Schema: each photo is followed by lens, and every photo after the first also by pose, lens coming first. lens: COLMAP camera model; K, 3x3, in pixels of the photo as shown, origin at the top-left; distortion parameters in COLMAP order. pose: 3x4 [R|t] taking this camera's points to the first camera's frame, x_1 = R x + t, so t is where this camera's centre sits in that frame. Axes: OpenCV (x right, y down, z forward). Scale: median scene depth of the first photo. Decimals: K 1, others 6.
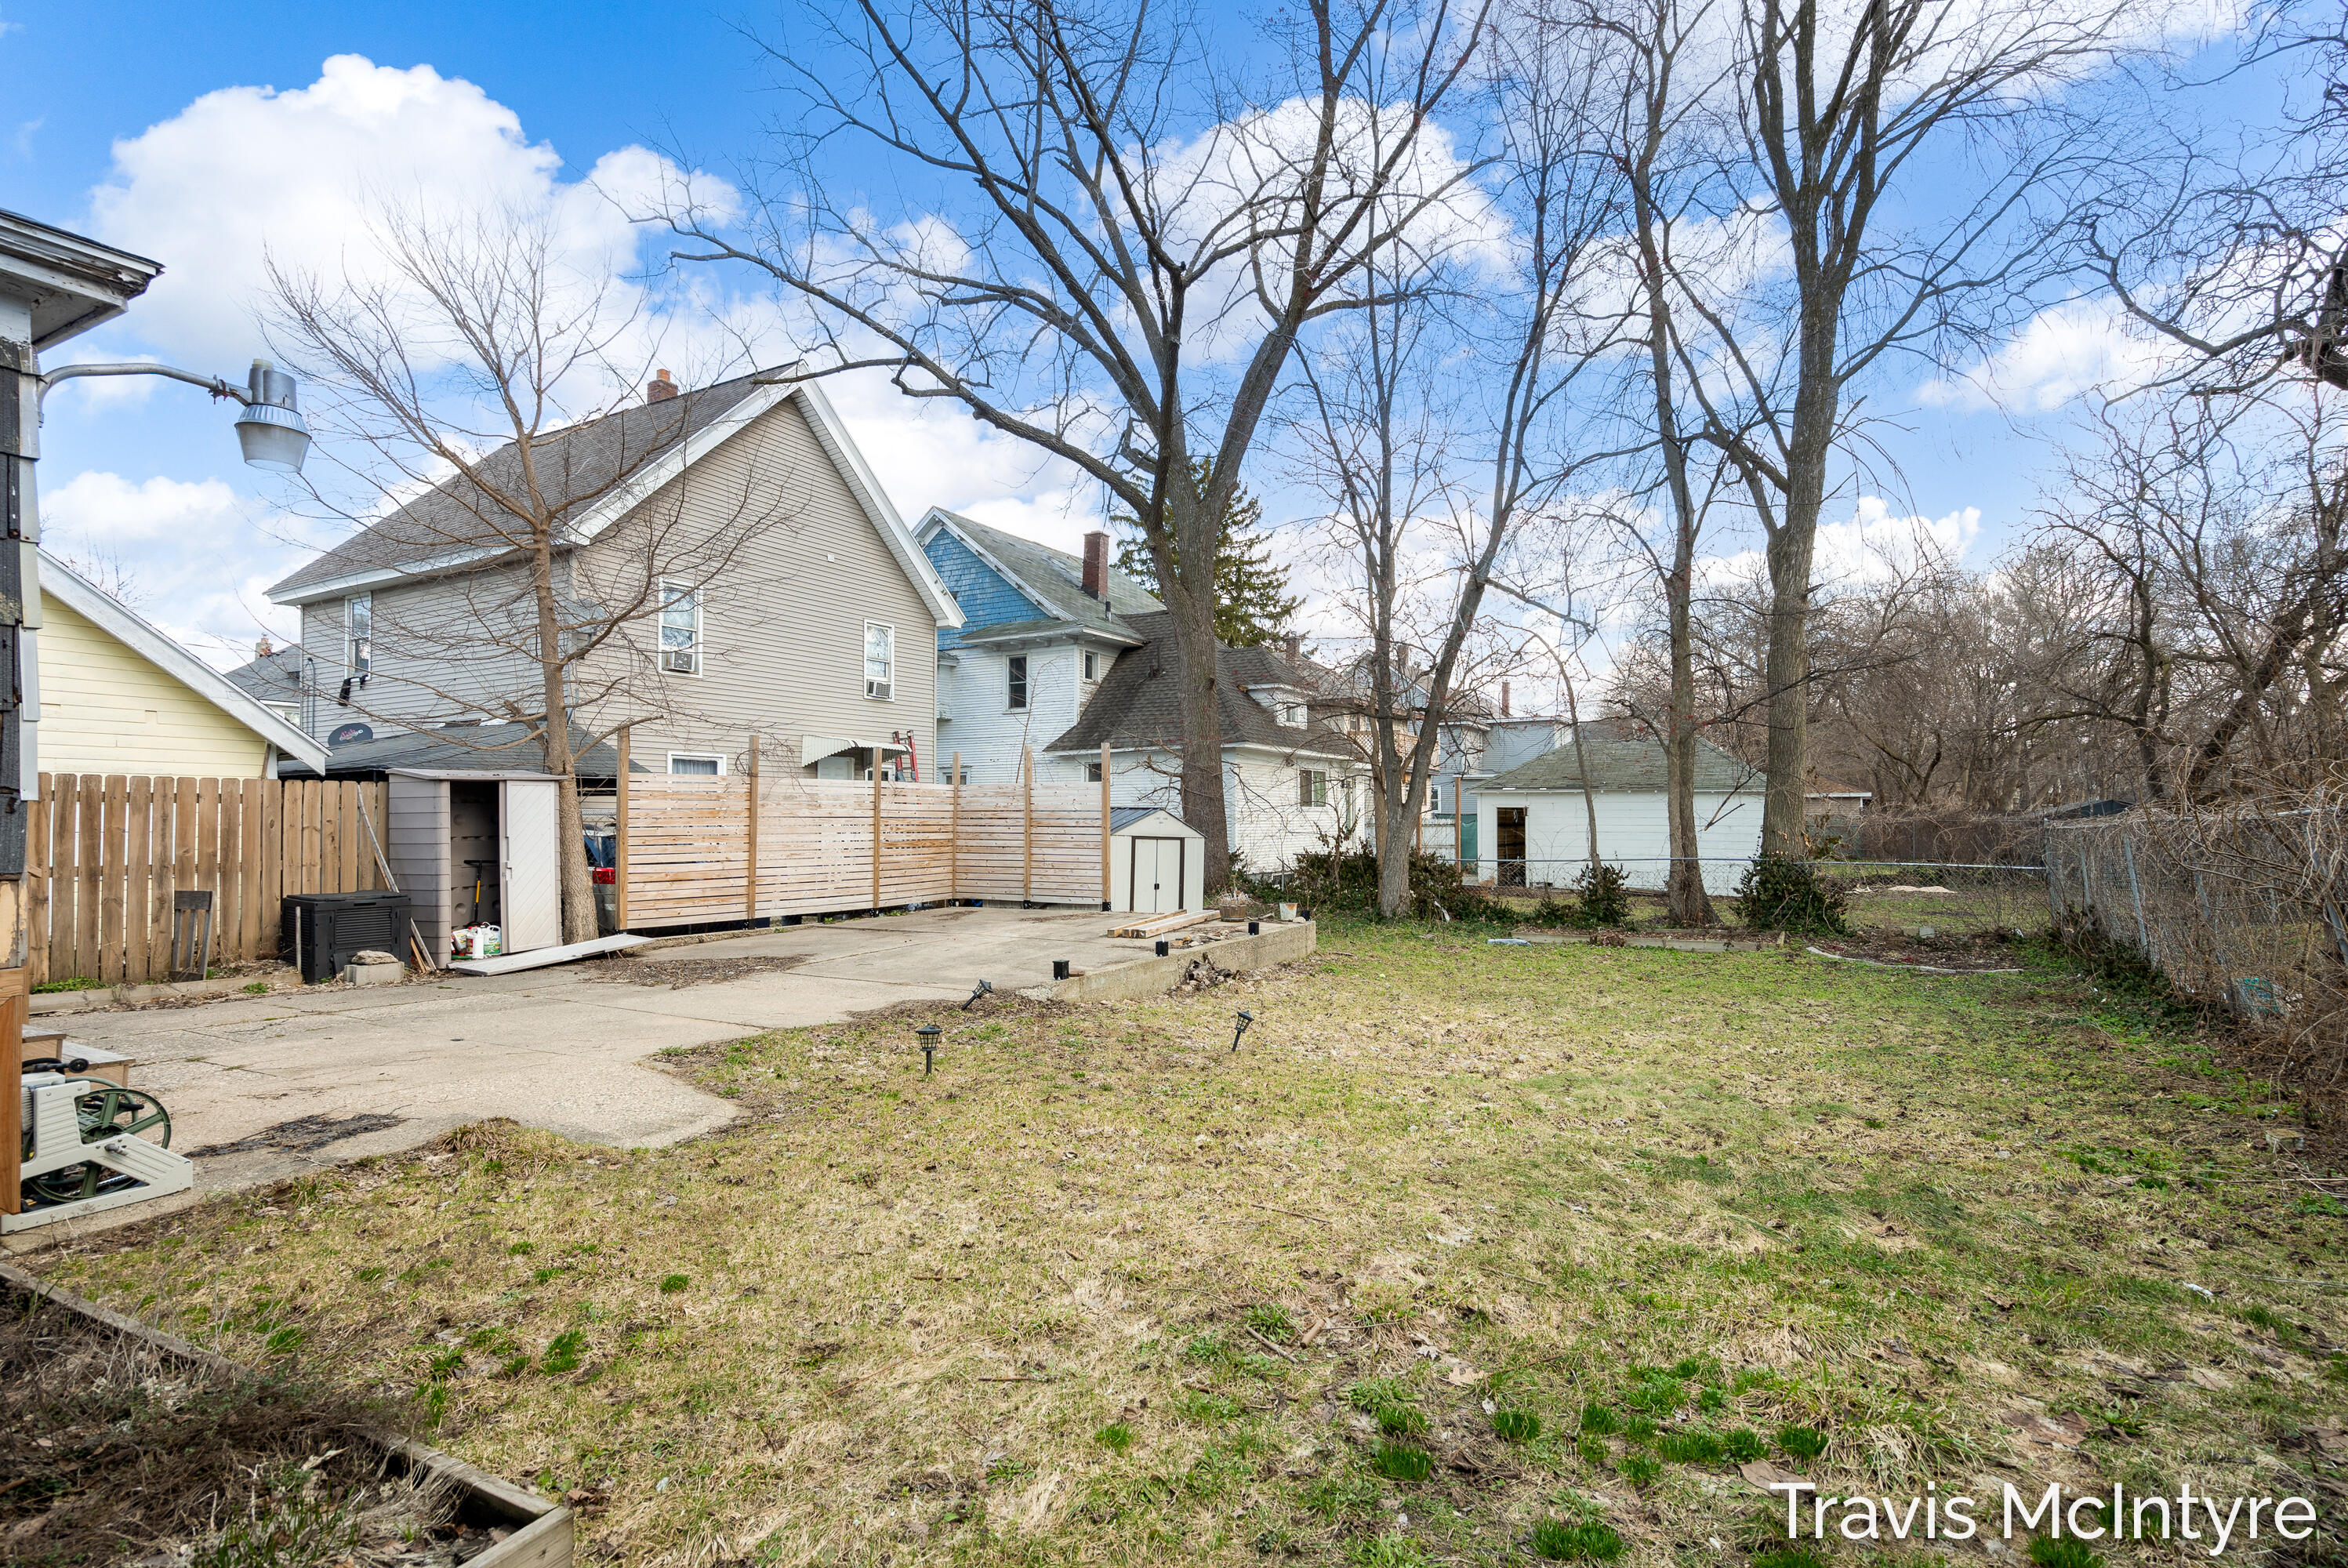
lens RADIAL K [[1078.4, 0, 1174.0], [0, 1078.4, 784.0], [0, 0, 1]] dist [-0.001055, 0.000693]
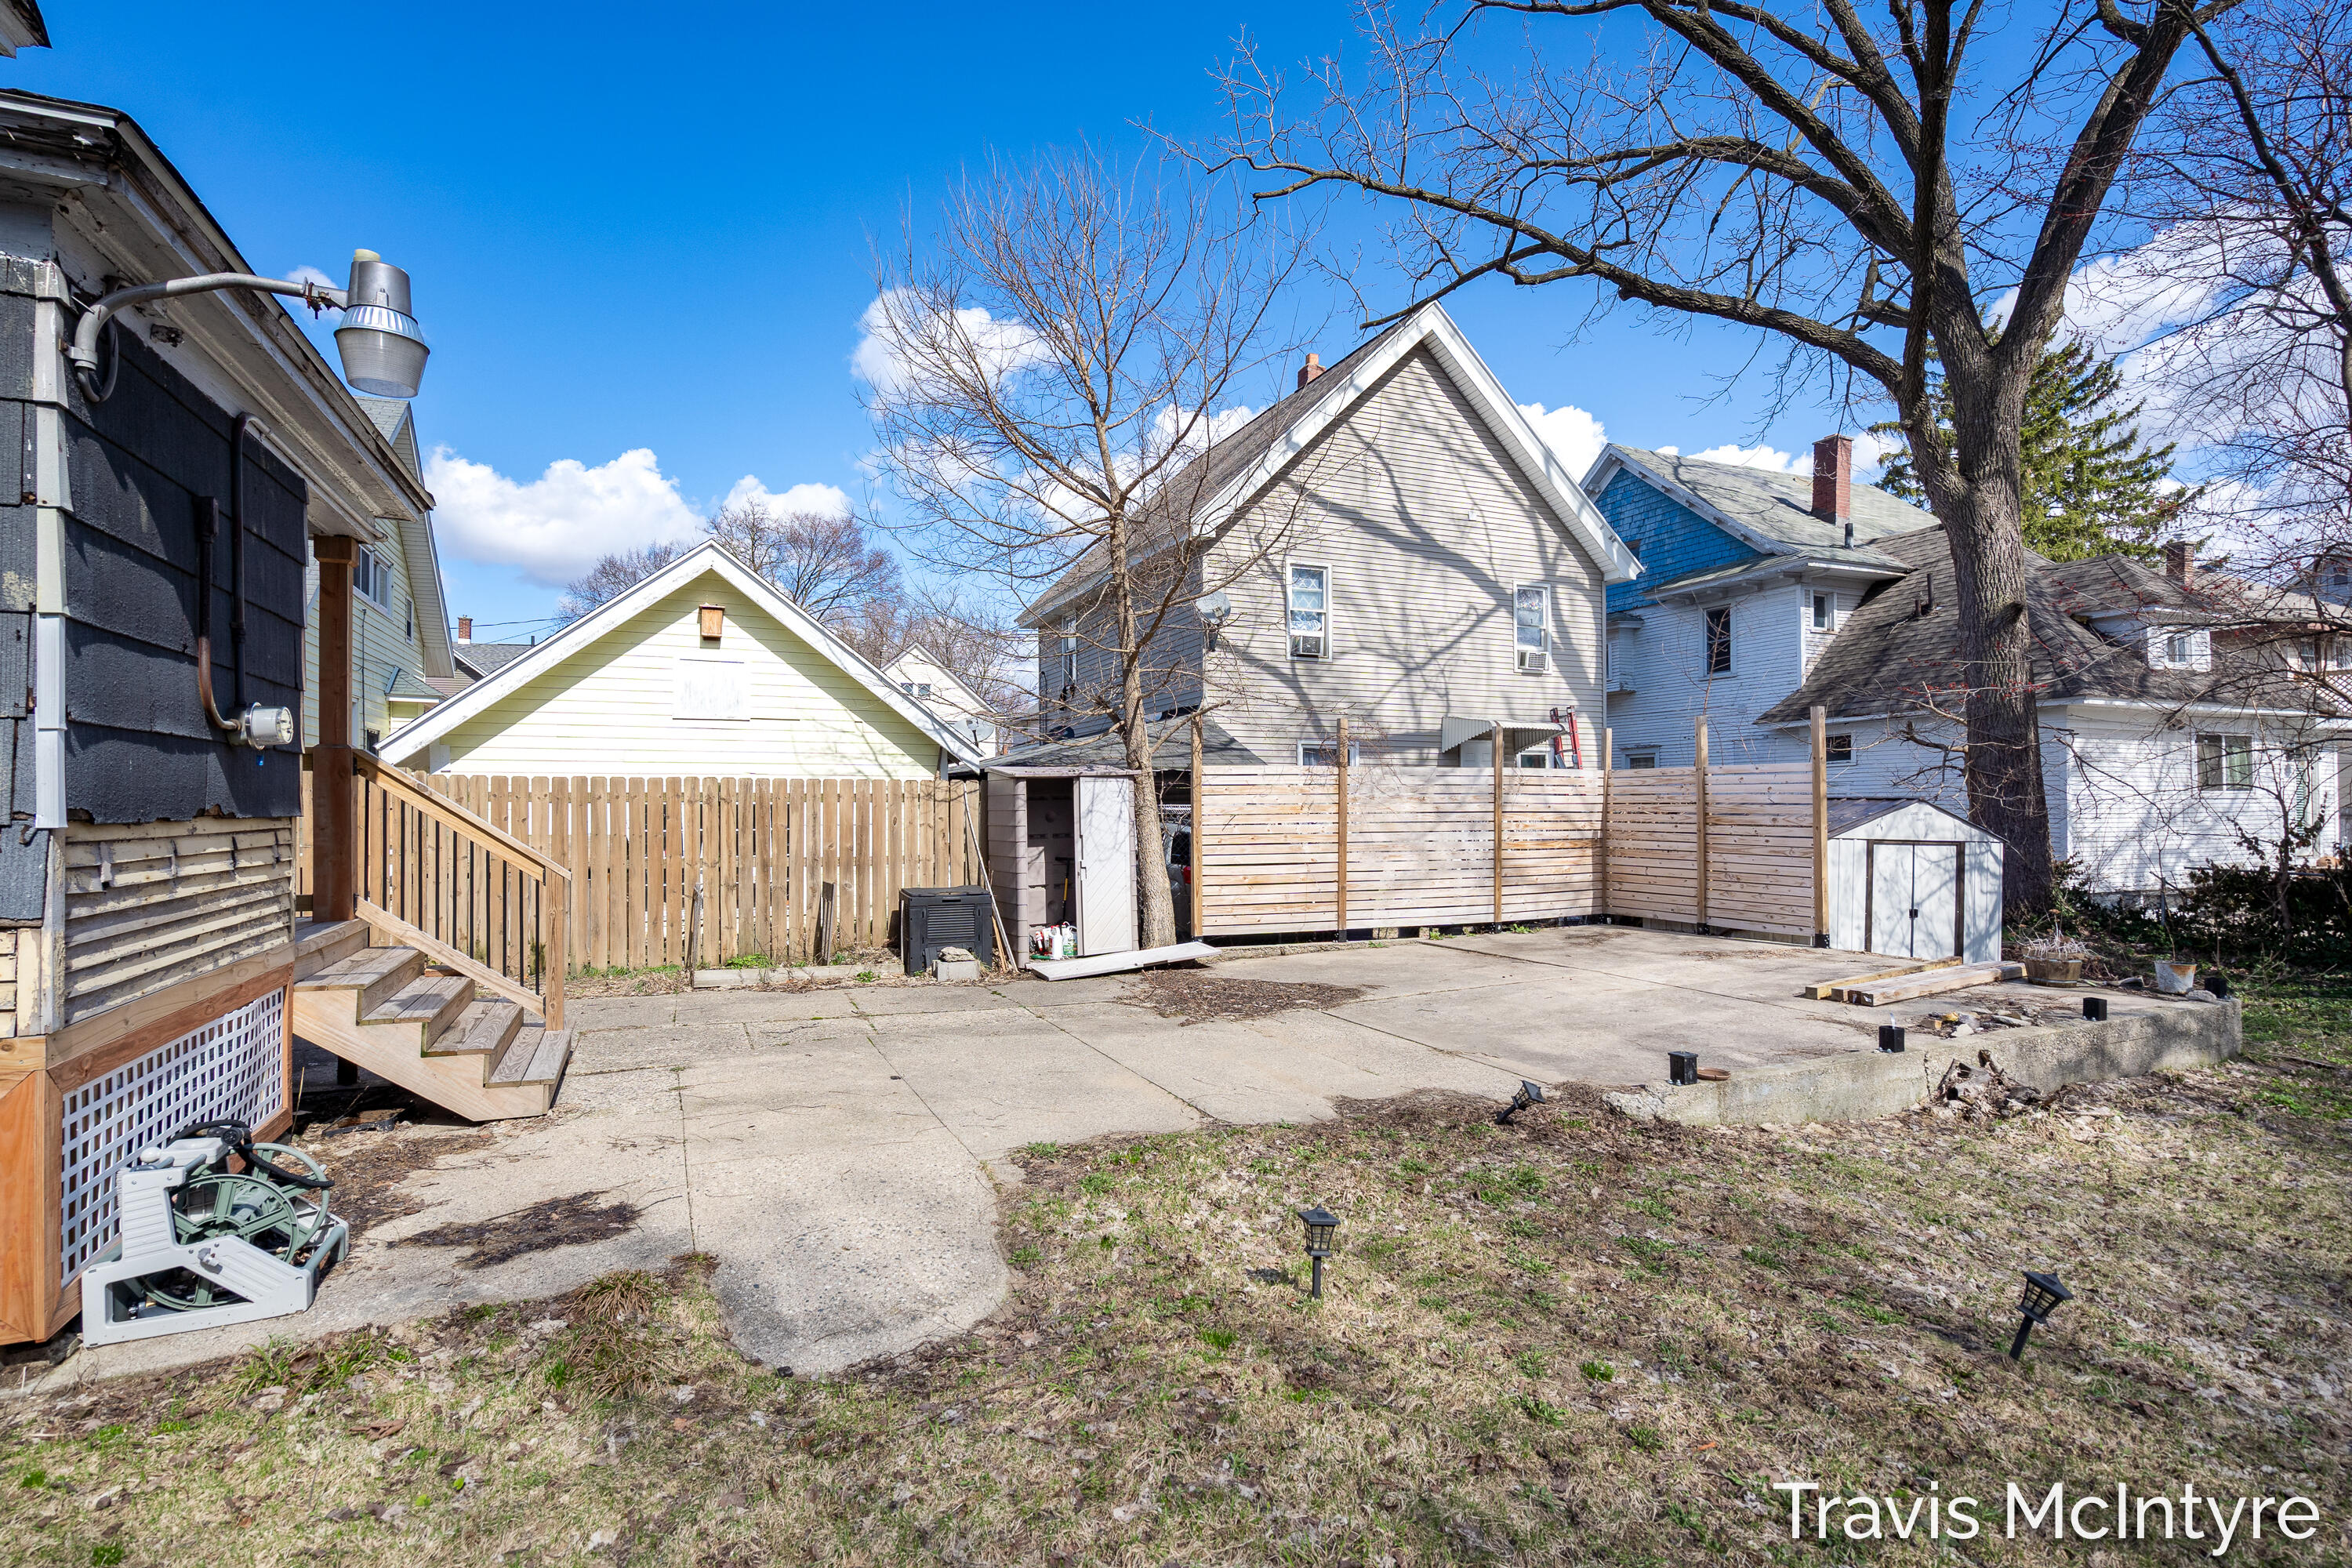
lens RADIAL K [[1080.2, 0, 1176.0], [0, 1080.2, 784.0], [0, 0, 1]] dist [-0.001055, 0.000693]
pose [[0.801643, -0.012115, -0.597681, 0.020925], [0.020387, 0.999767, 0.007080, -0.001372], [0.597456, -0.017860, 0.801703, 0.191346]]
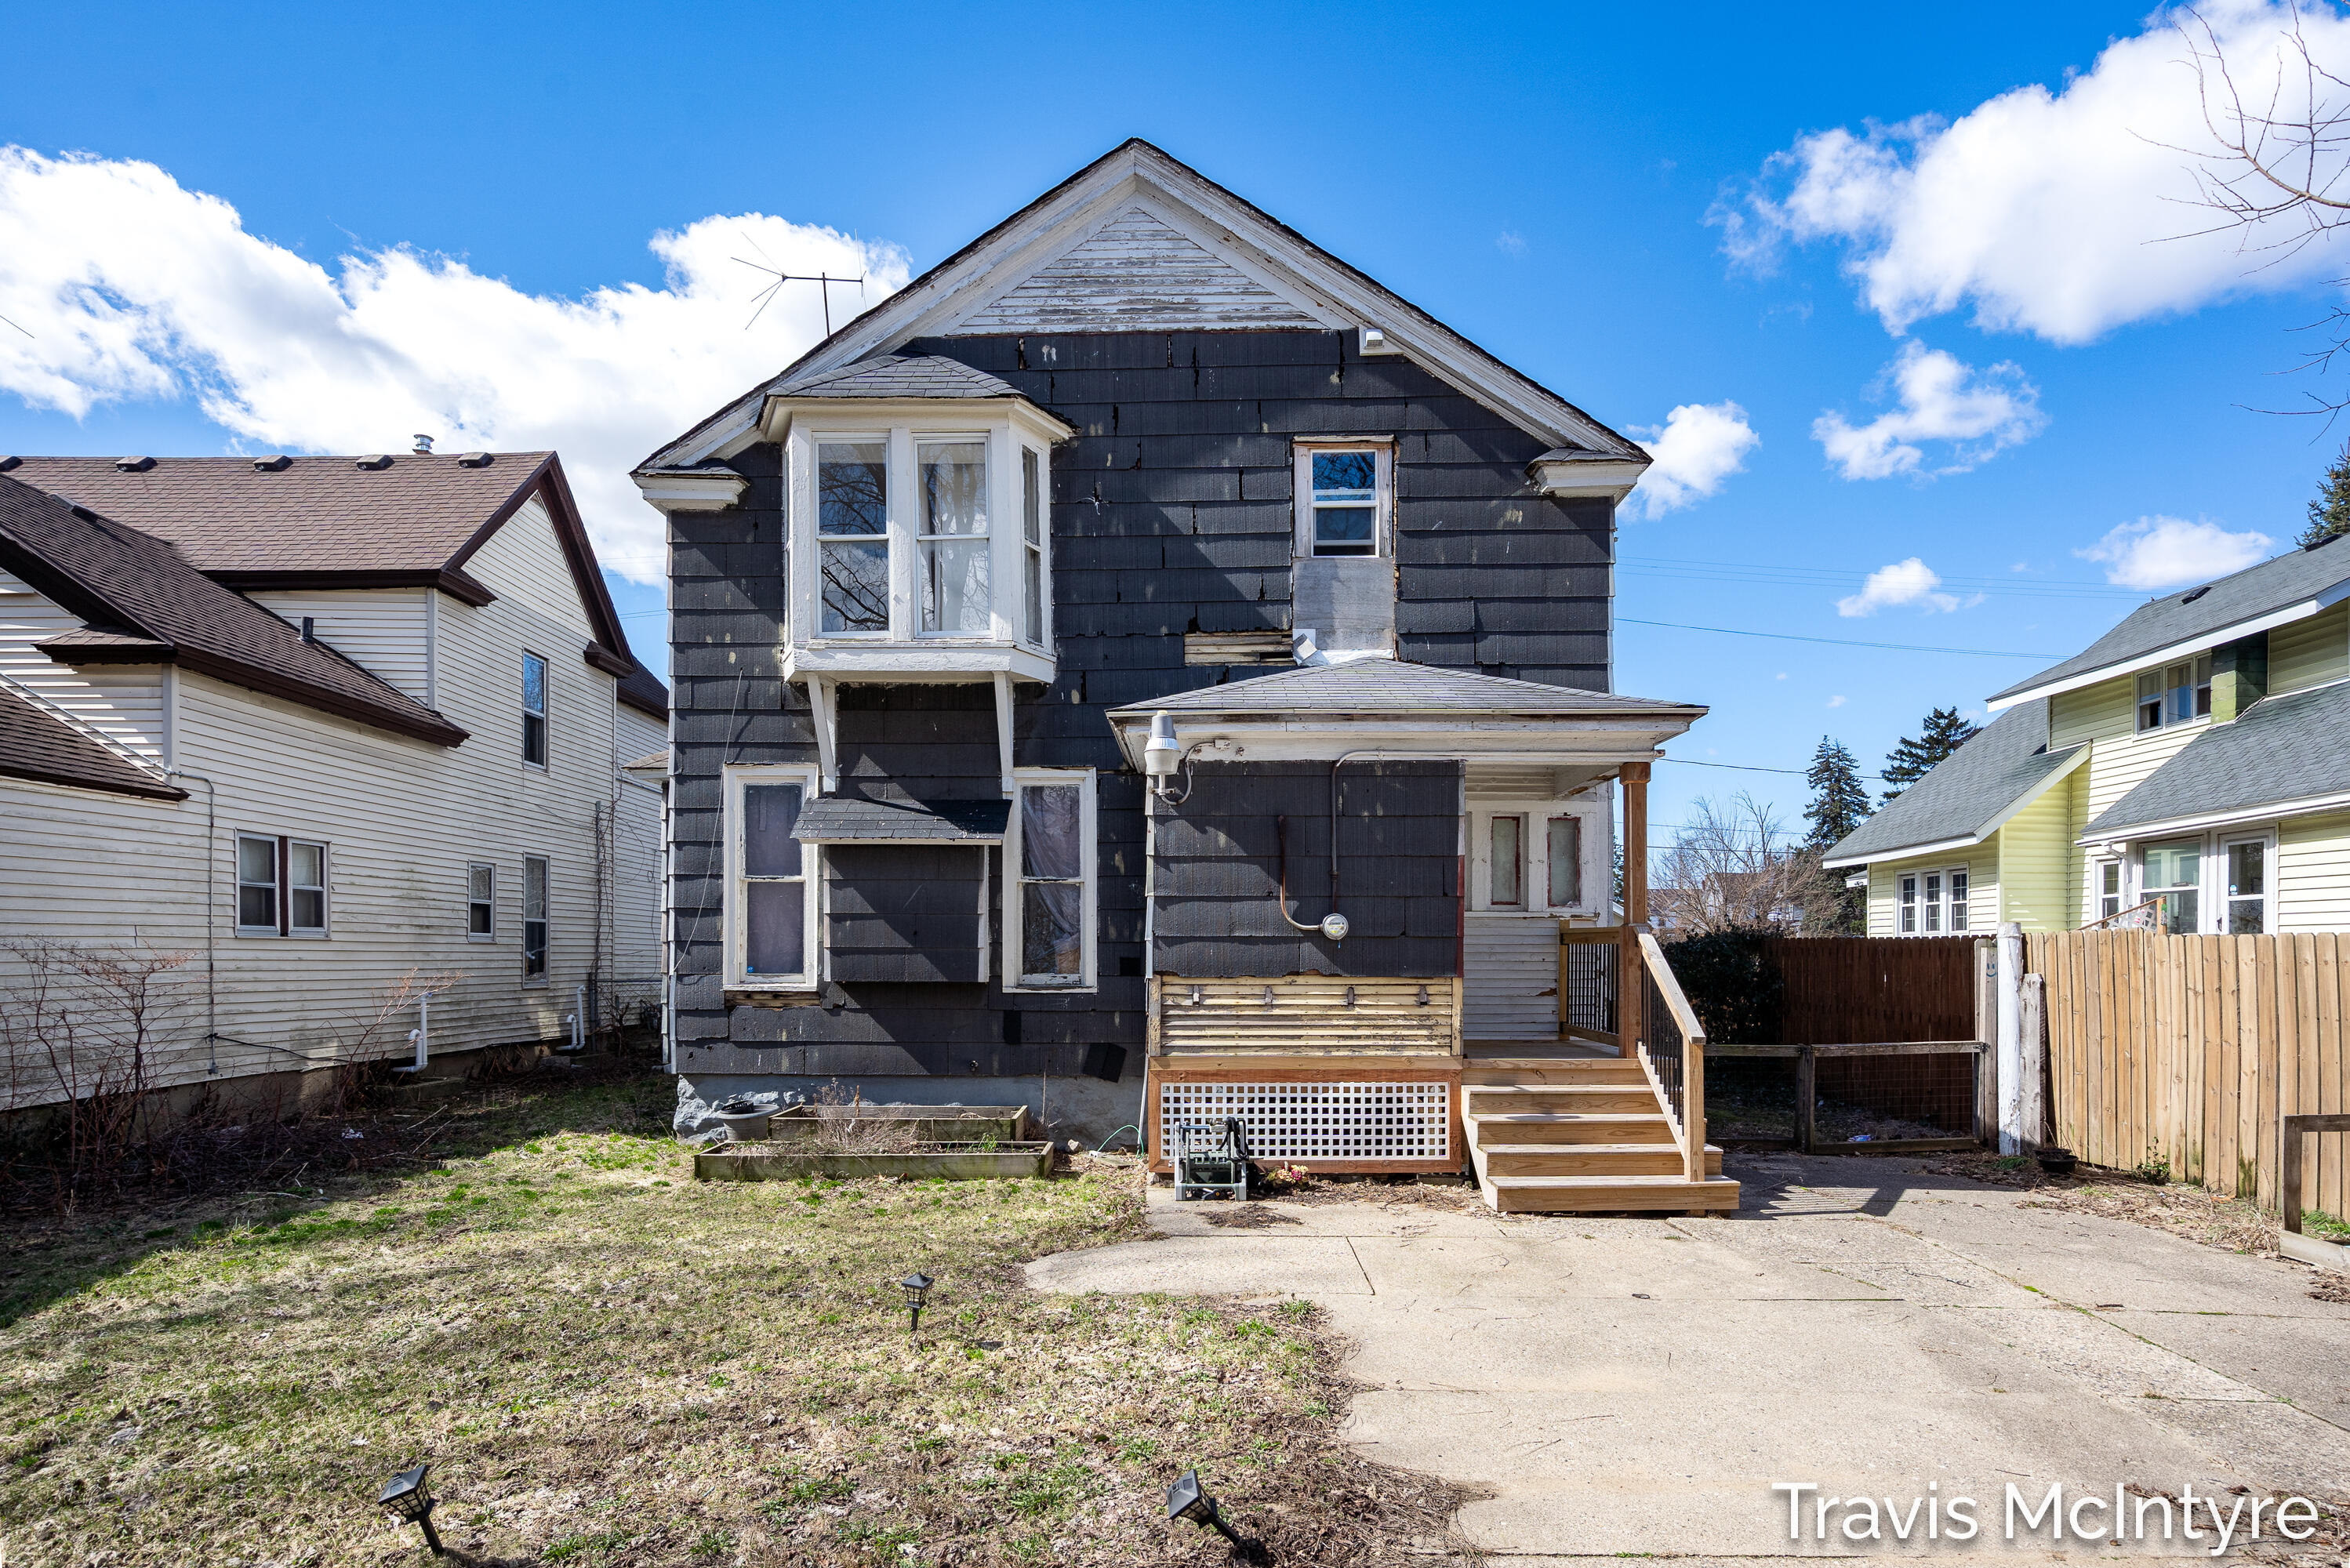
lens RADIAL K [[1292.6, 0, 1184.7], [0, 1292.6, 969.1], [0, 0, 1]] dist [0.003279, 0.001385]
pose [[-0.875942, 0.001207, -0.482414, 0.018040], [0.012361, 0.999725, -0.019942, 0.011302], [0.482258, -0.023431, -0.875716, 0.720413]]
